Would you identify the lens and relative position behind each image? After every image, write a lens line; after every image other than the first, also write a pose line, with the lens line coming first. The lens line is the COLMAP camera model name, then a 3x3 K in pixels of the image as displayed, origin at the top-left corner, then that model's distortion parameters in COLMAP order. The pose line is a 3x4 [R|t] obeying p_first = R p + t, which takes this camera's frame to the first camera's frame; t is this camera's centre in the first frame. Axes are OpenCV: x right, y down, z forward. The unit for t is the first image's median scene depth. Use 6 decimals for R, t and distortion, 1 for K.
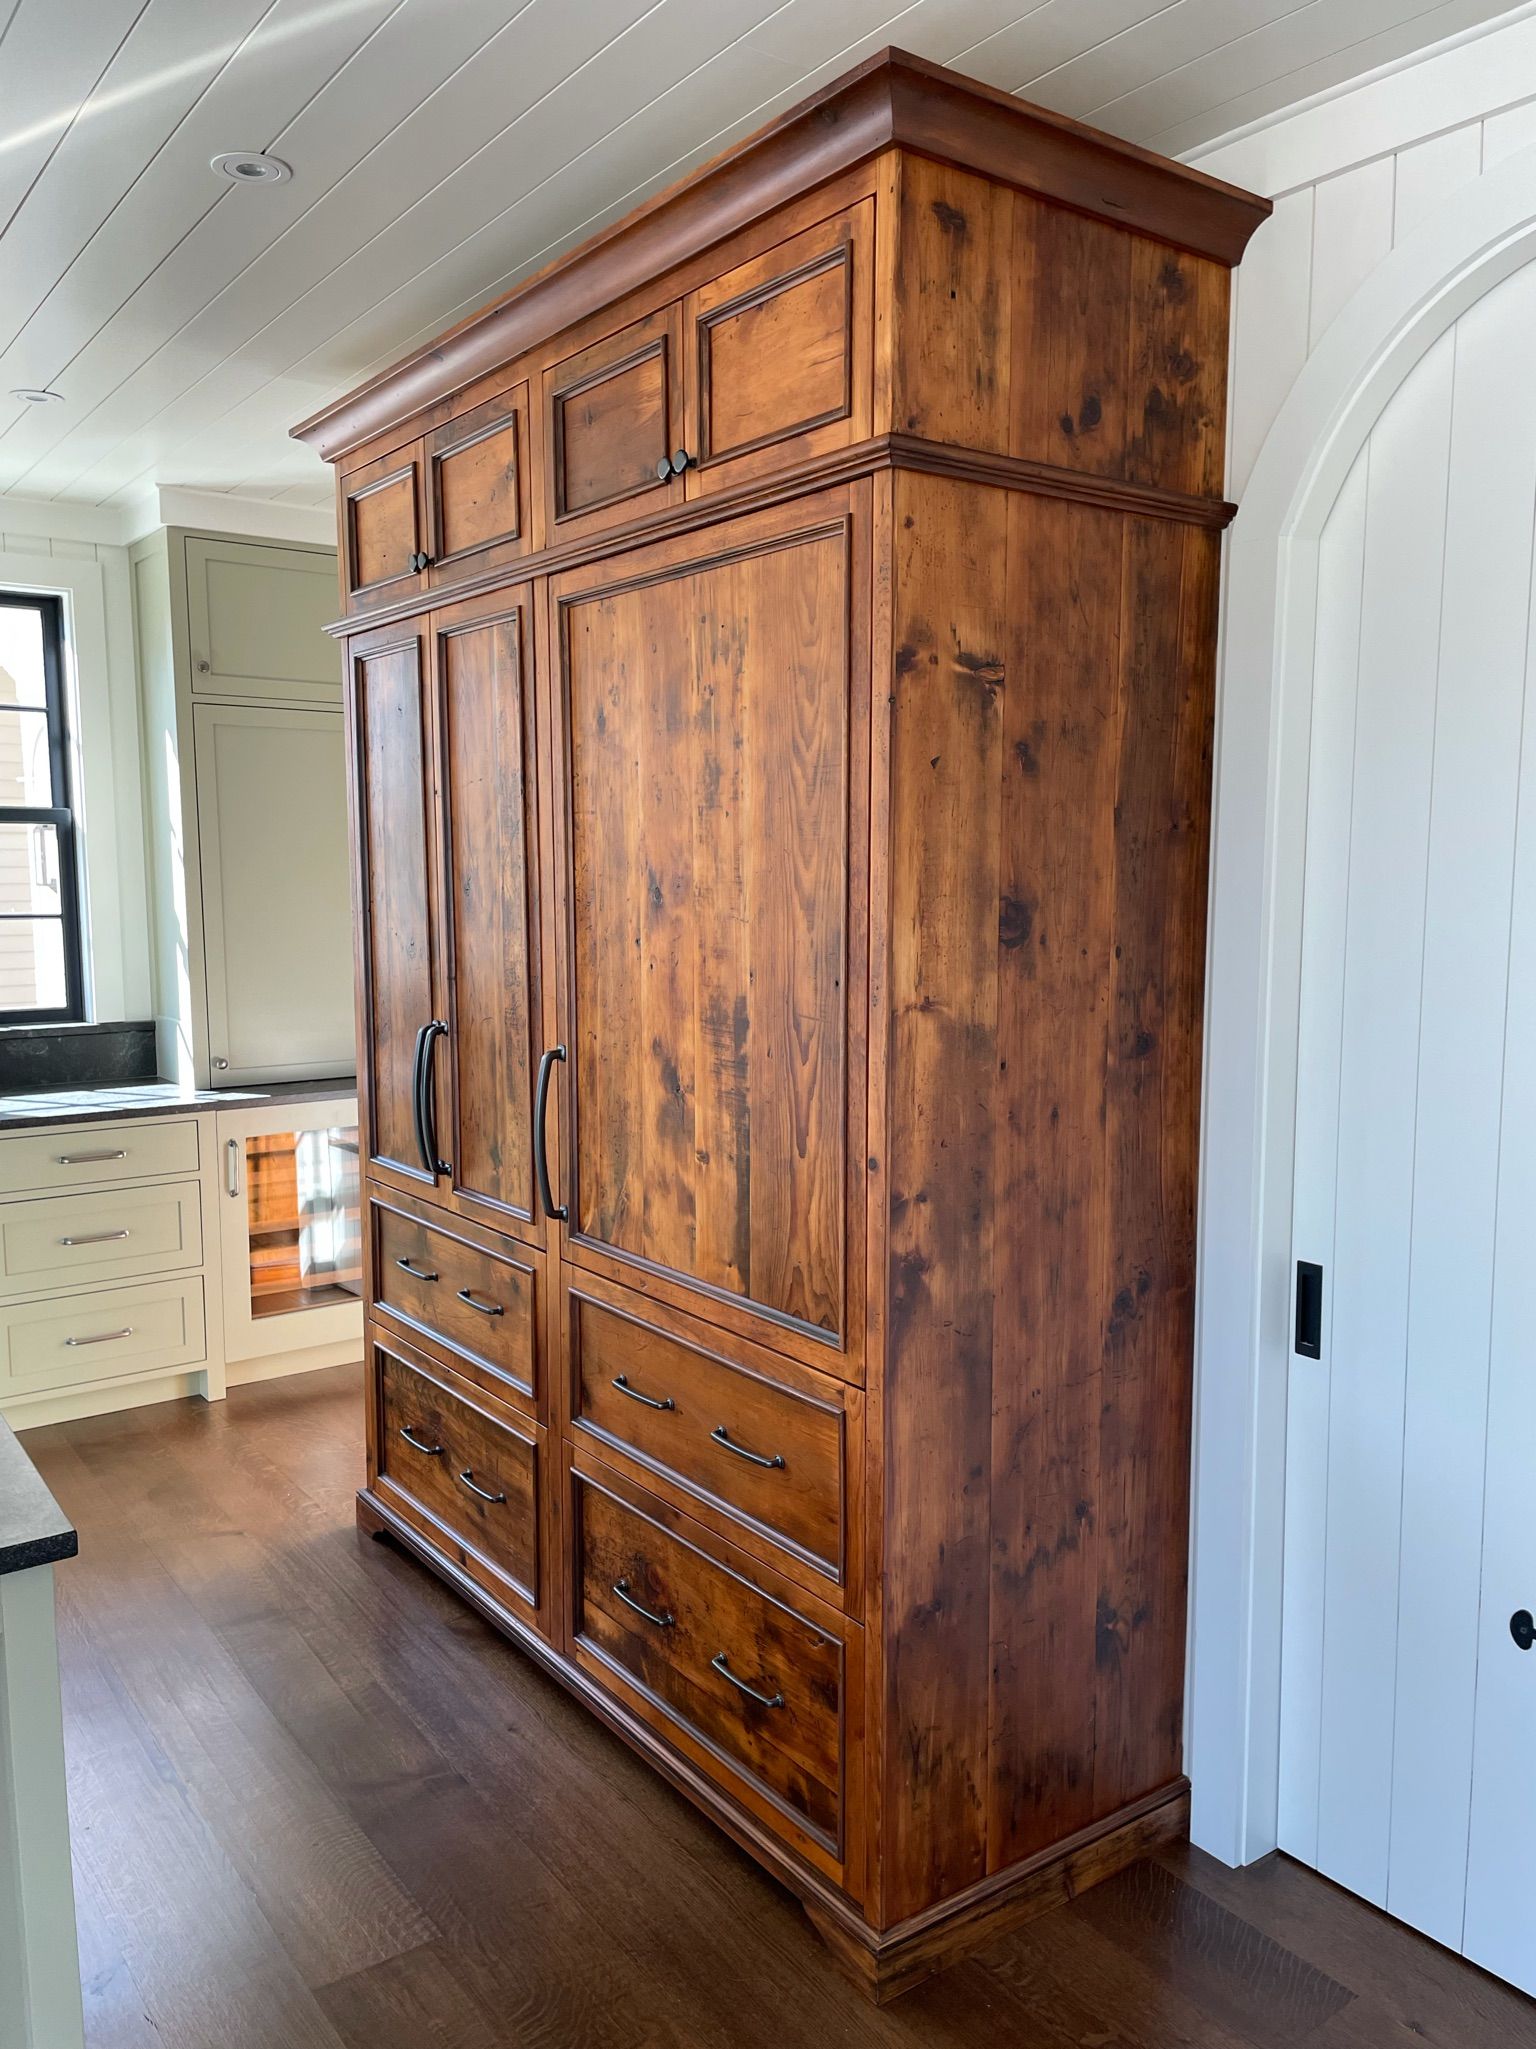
lens RADIAL K [[1550.7, 0, 774.5], [0, 1550.7, 1046.5], [0, 0, 1]] dist [0.073973, -0.077211]
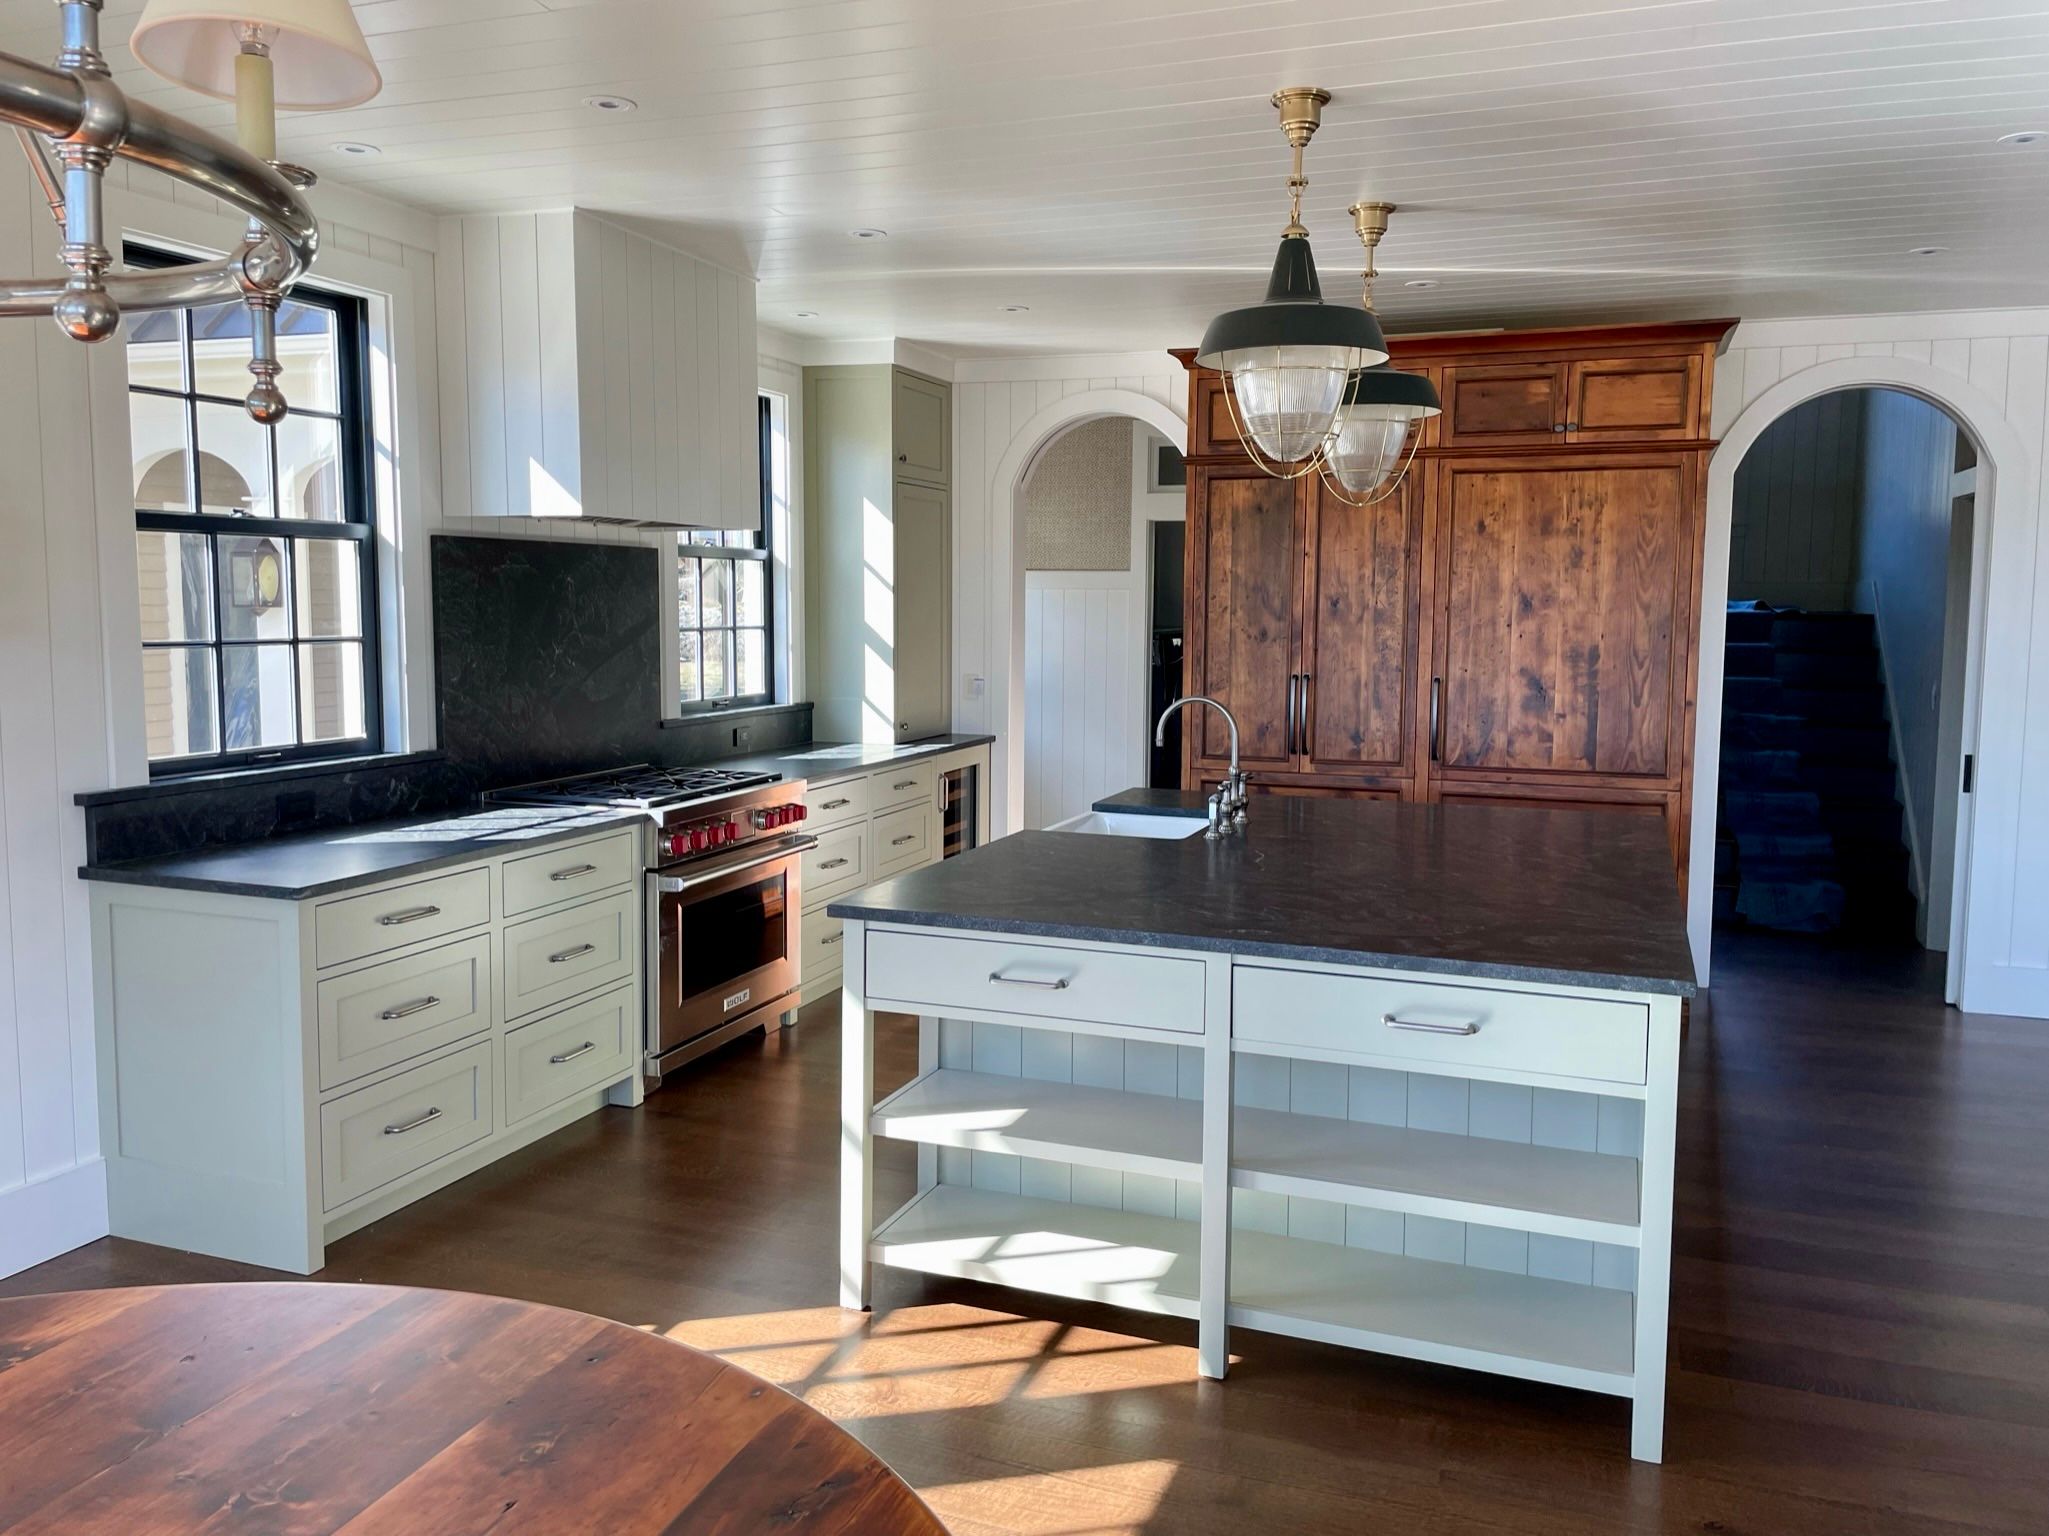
lens RADIAL K [[1550.7, 0, 1047.3], [0, 1550.7, 734.5], [0, 0, 1]] dist [0.073973, -0.077211]
pose [[0.831718, -0.045242, 0.553351, -1.919869], [0.058993, 0.998233, -0.007055, 0.067836], [-0.552055, 0.038511, 0.832918, -0.513658]]
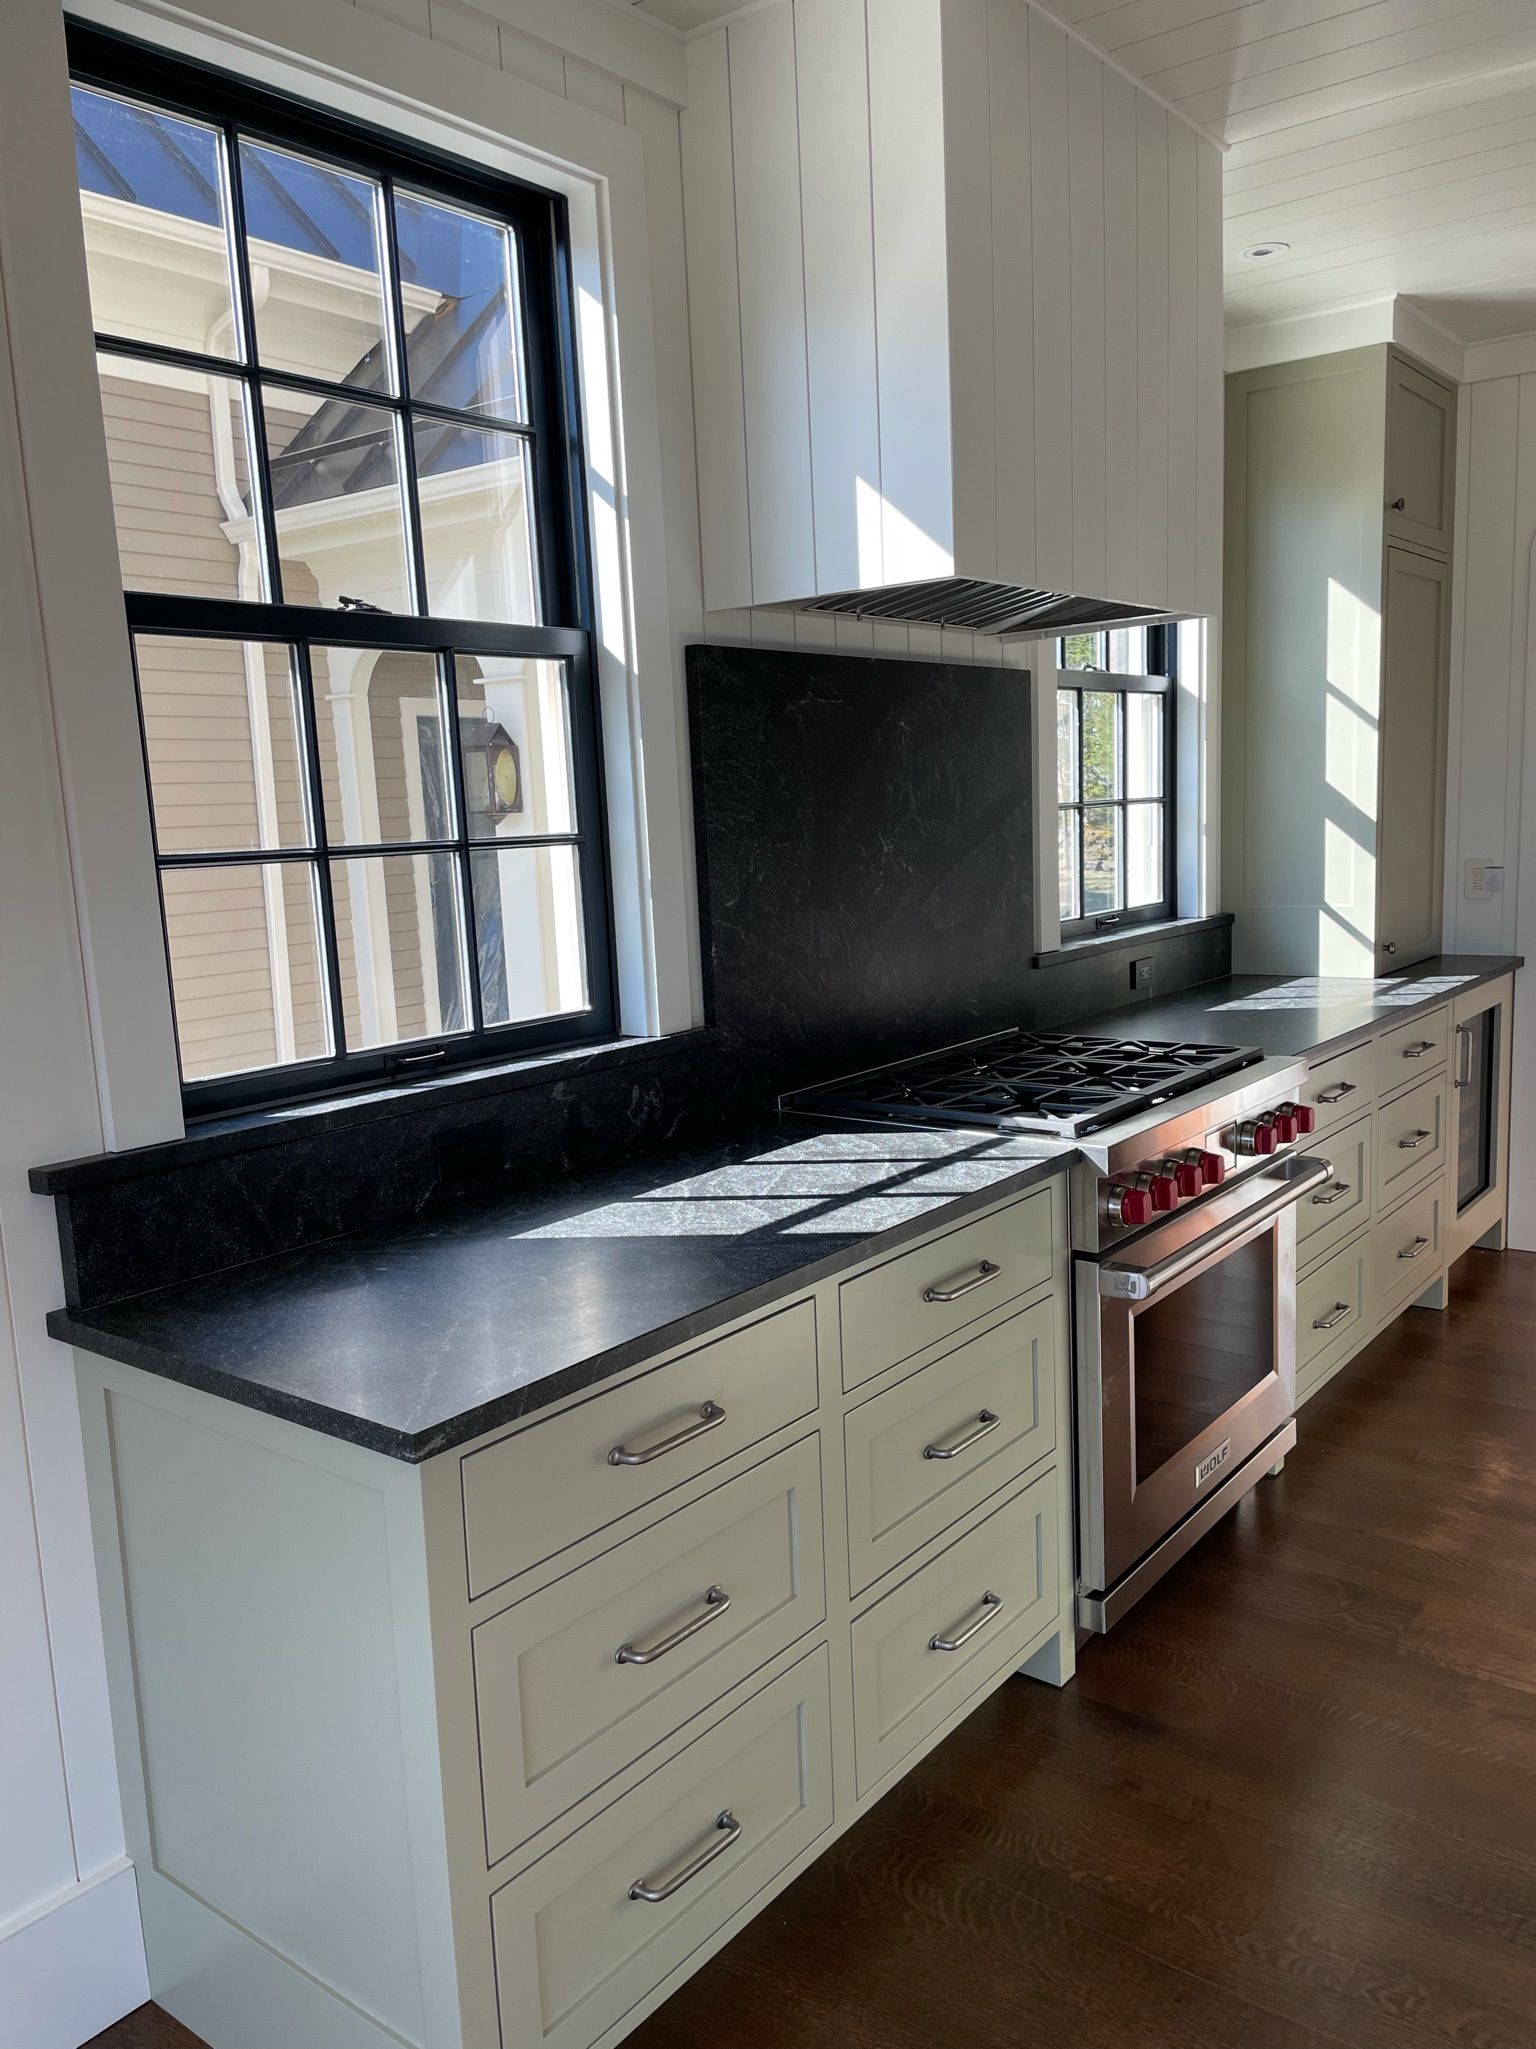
lens RADIAL K [[1550.7, 0, 777.7], [0, 1550.7, 1028.4], [0, 0, 1]] dist [0.073973, -0.077211]
pose [[0.961458, -0.082459, 0.262294, -1.725820], [0.076166, 0.996512, 0.034086, -0.000506], [-0.264190, -0.012795, 0.964386, 0.394184]]
